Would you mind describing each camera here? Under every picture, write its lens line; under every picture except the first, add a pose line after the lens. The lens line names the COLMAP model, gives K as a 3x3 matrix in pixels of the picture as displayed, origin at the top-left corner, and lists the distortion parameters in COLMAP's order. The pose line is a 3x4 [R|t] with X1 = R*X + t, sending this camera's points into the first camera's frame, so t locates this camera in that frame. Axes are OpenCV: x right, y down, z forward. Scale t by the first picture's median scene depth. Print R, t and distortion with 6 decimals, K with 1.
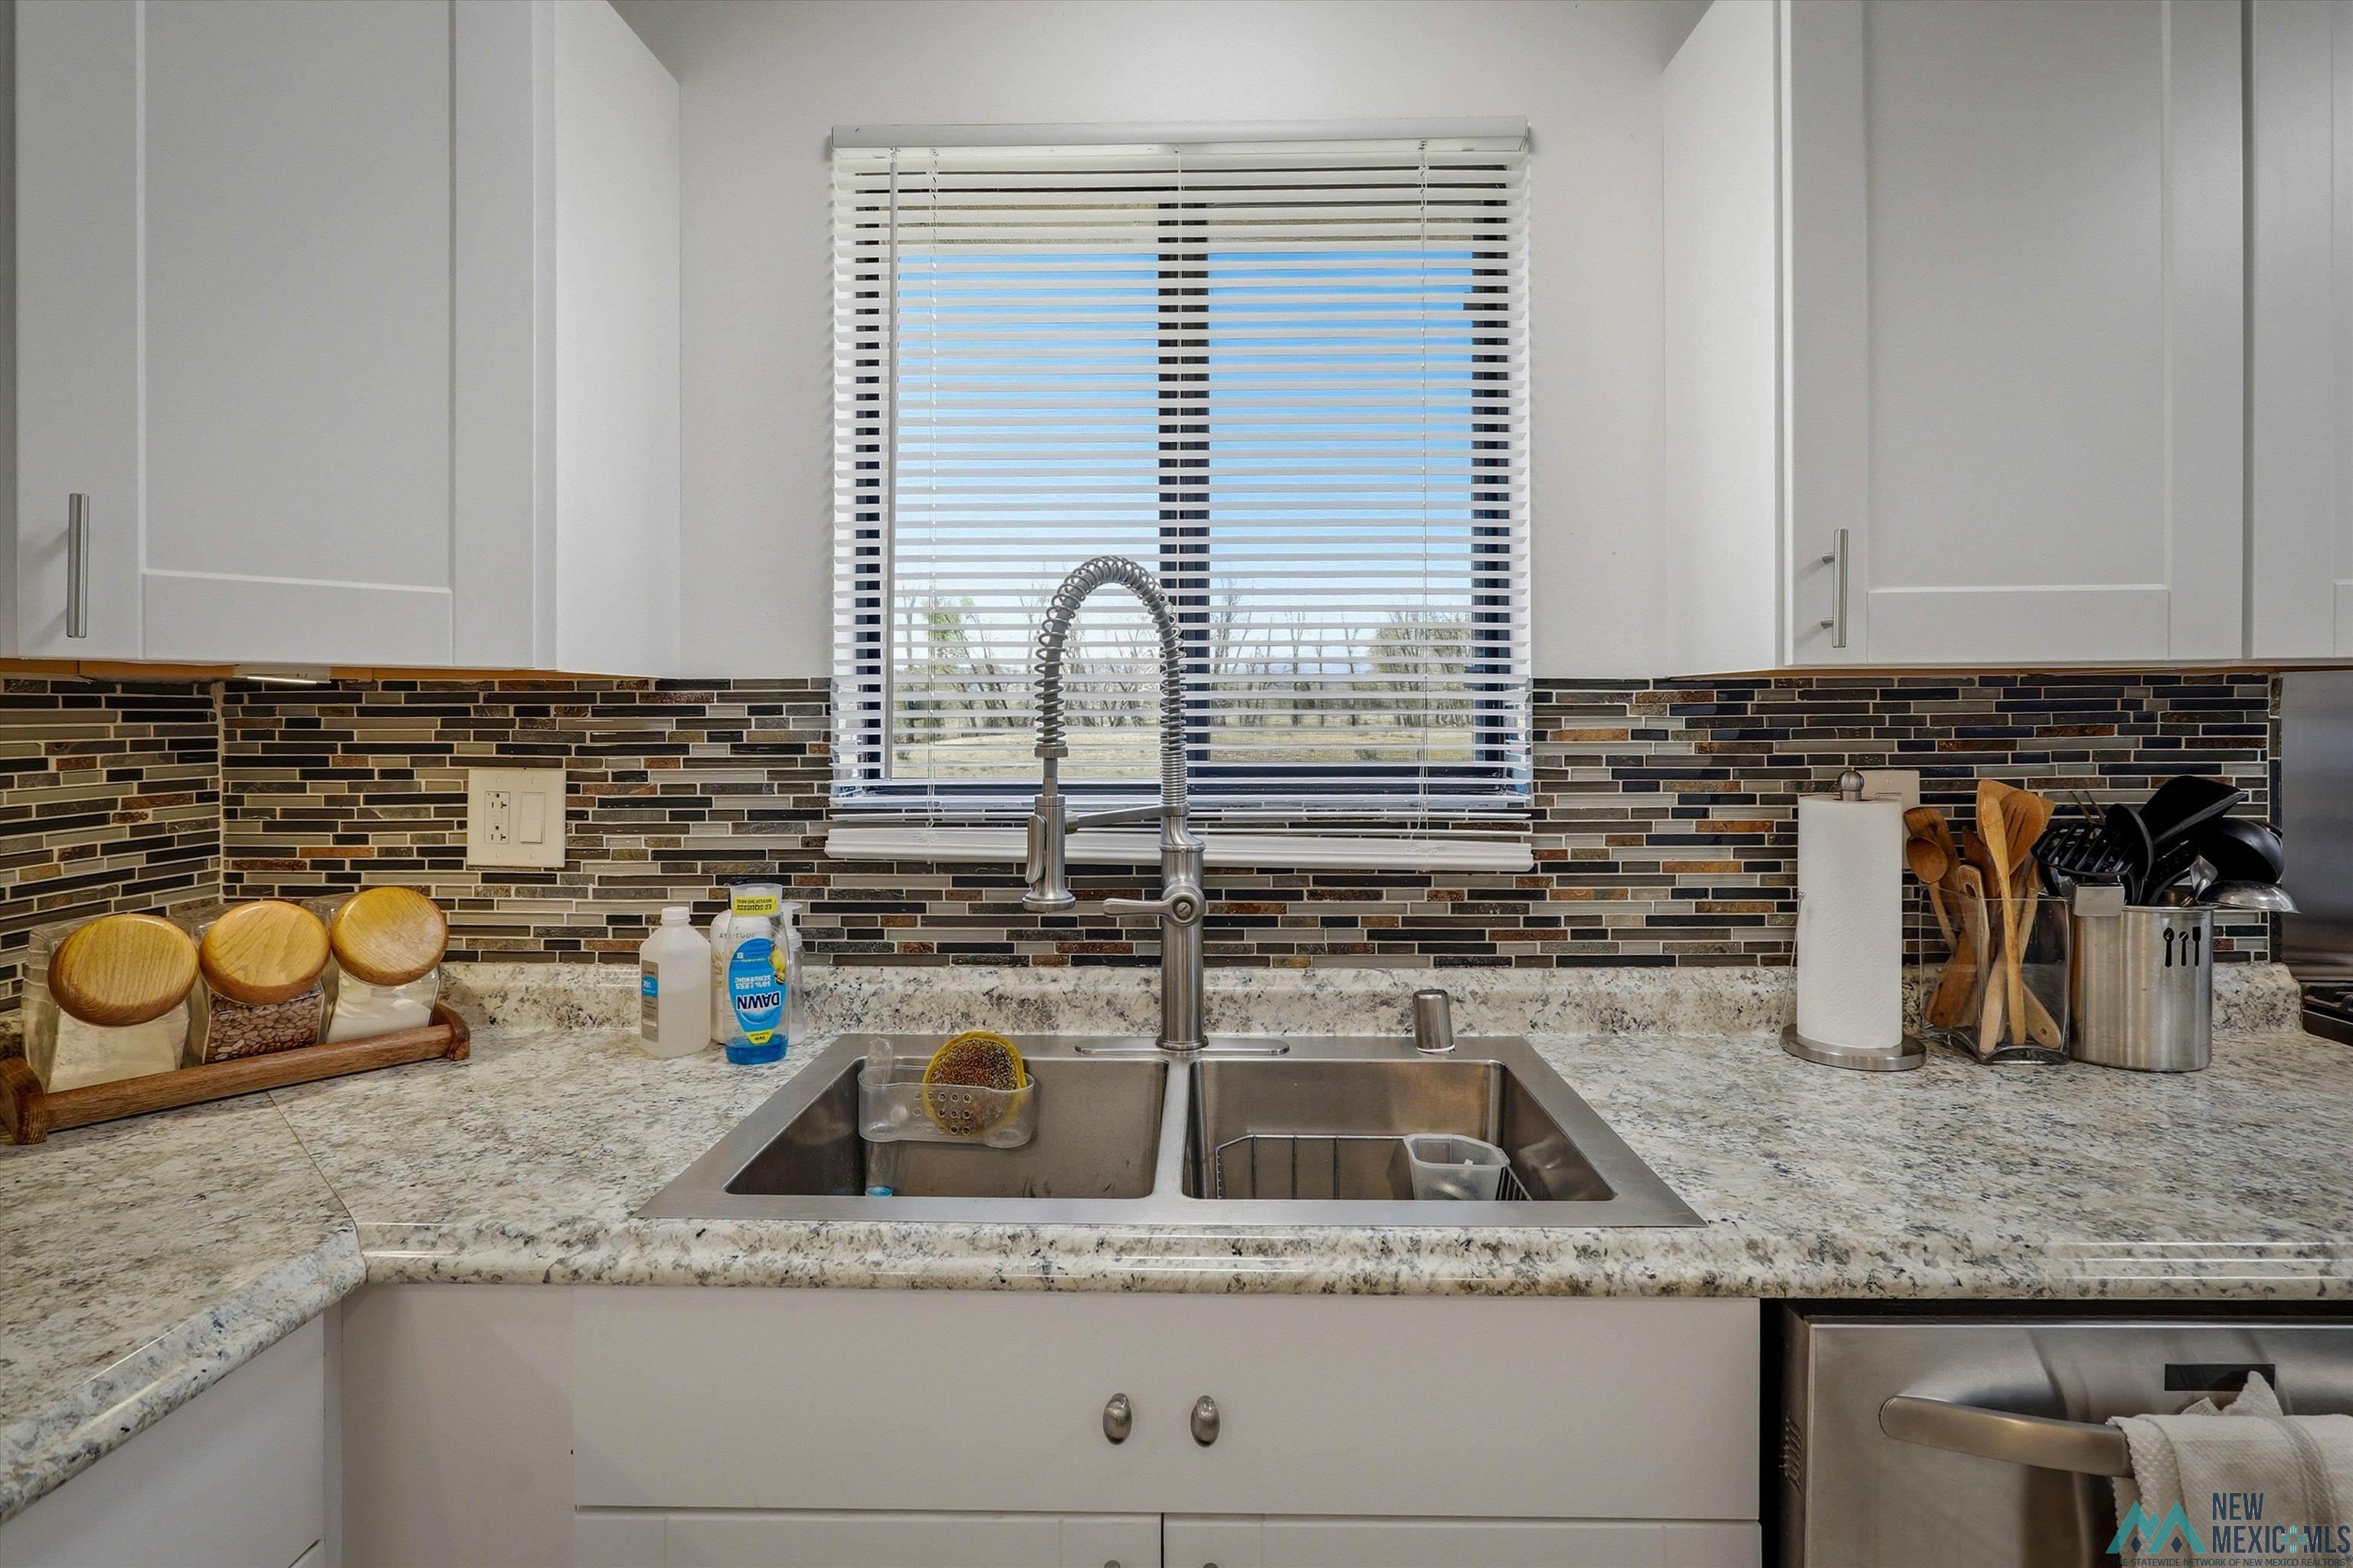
lens RADIAL K [[1211.6, 0, 1174.7], [0, 1211.6, 713.0], [0, 0, 1]] dist [-0.004877, 0.002747]
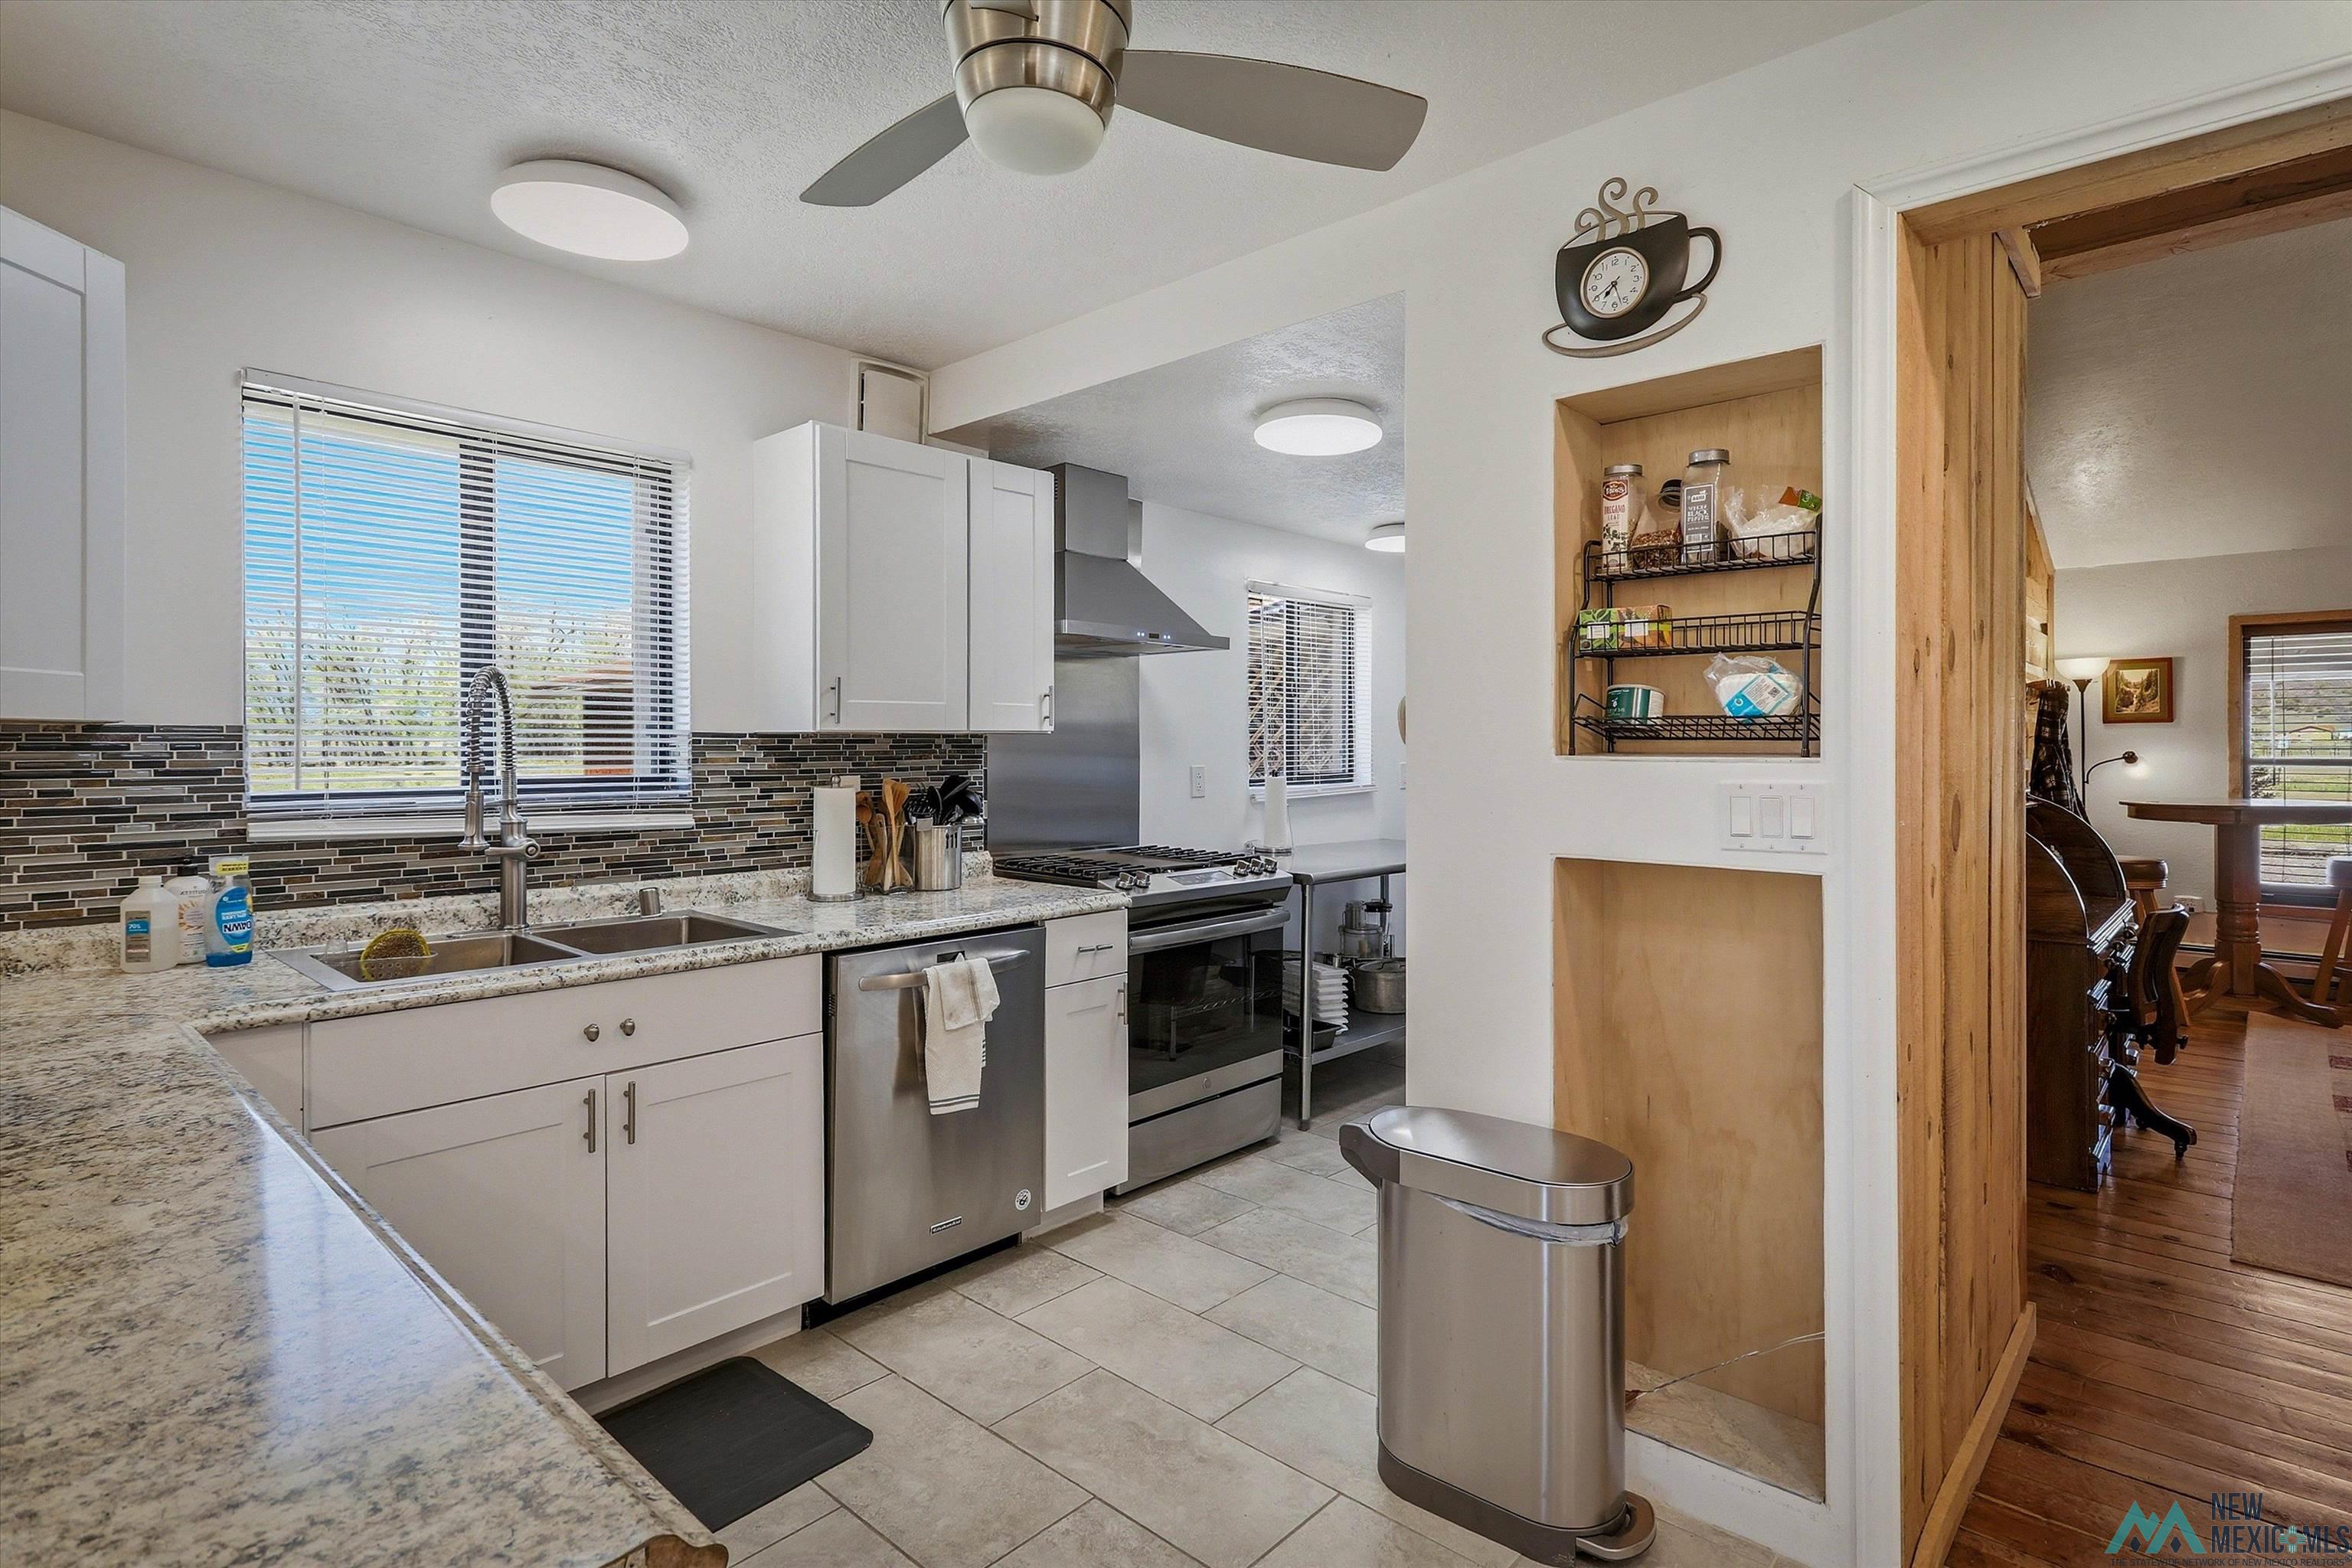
lens RADIAL K [[1153.5, 0, 1208.1], [0, 1153.5, 750.7], [0, 0, 1]] dist [-0.003391, 0.003045]
pose [[0.642014, 0.001475, 0.766692, -0.623918], [-0.002331, 0.999997, 0.000028, -0.000164], [-0.766689, -0.001805, 0.642016, -0.887304]]
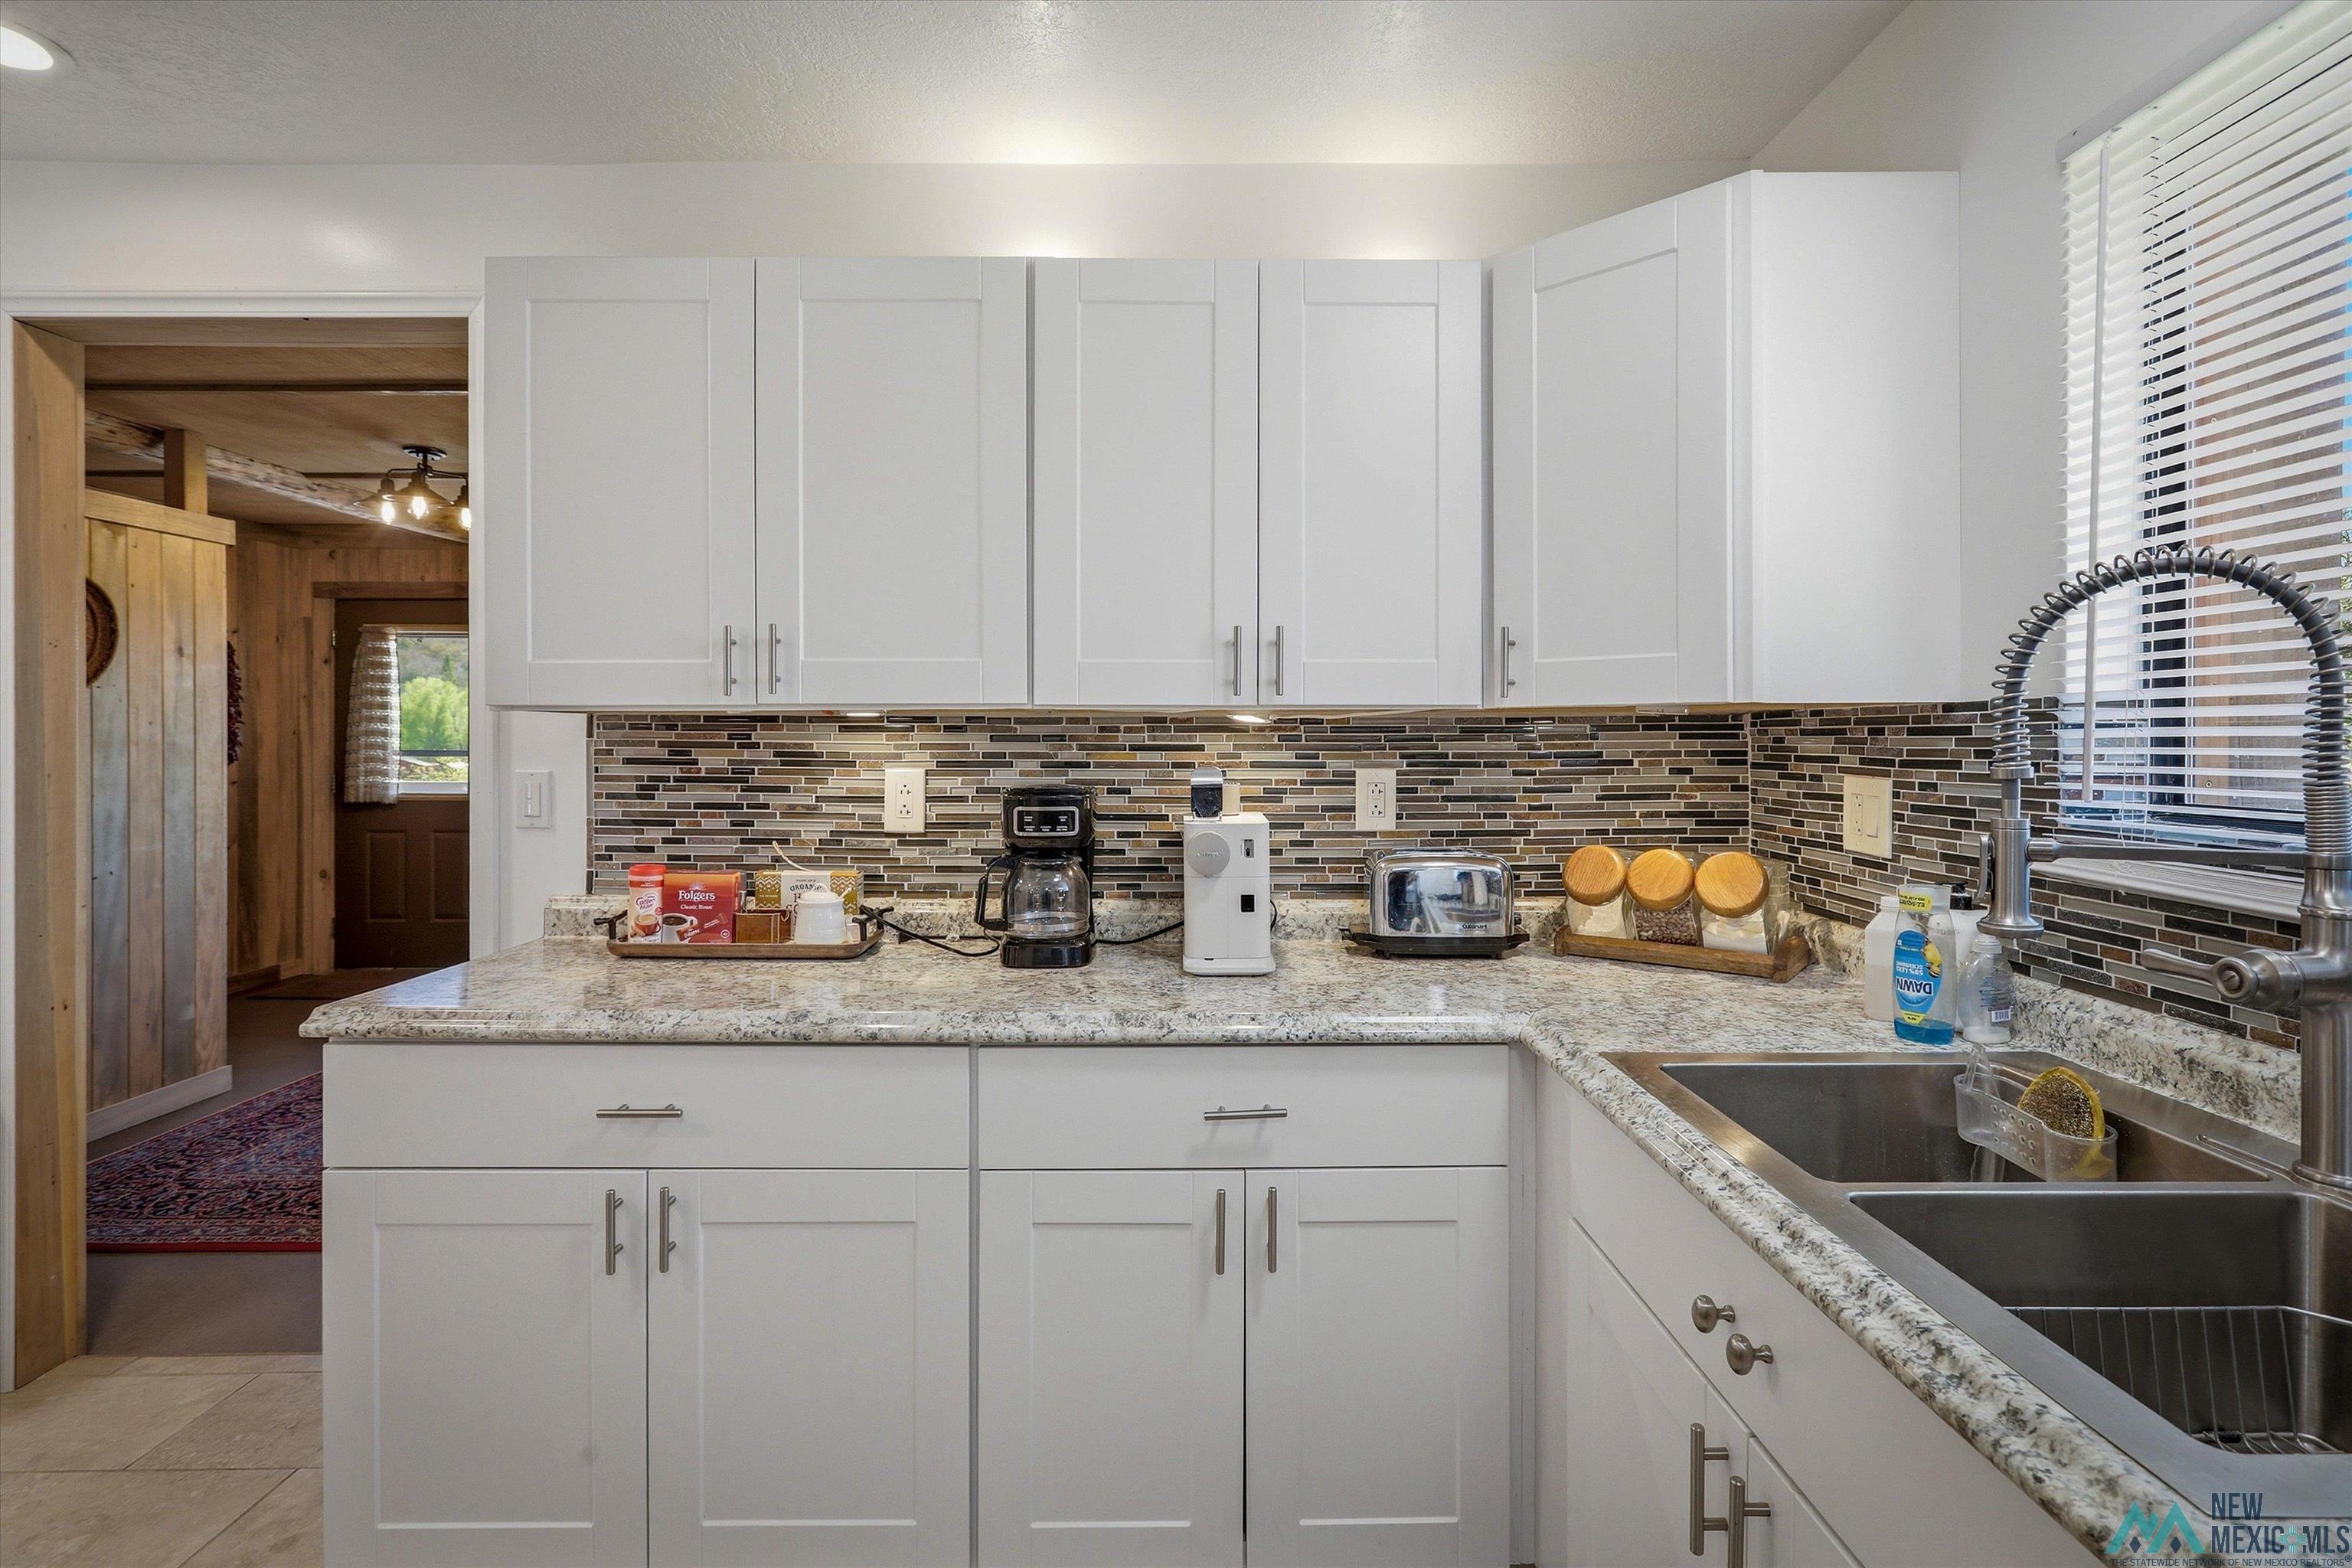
lens RADIAL K [[1153.5, 0, 1207.6], [0, 1153.5, 744.5], [0, 0, 1]] dist [-0.003391, 0.003045]
pose [[0.036529, 0.007864, -0.999302, 0.642860], [0.006091, 0.999949, 0.008092, -0.002040], [0.999314, -0.006383, 0.036479, 0.267748]]
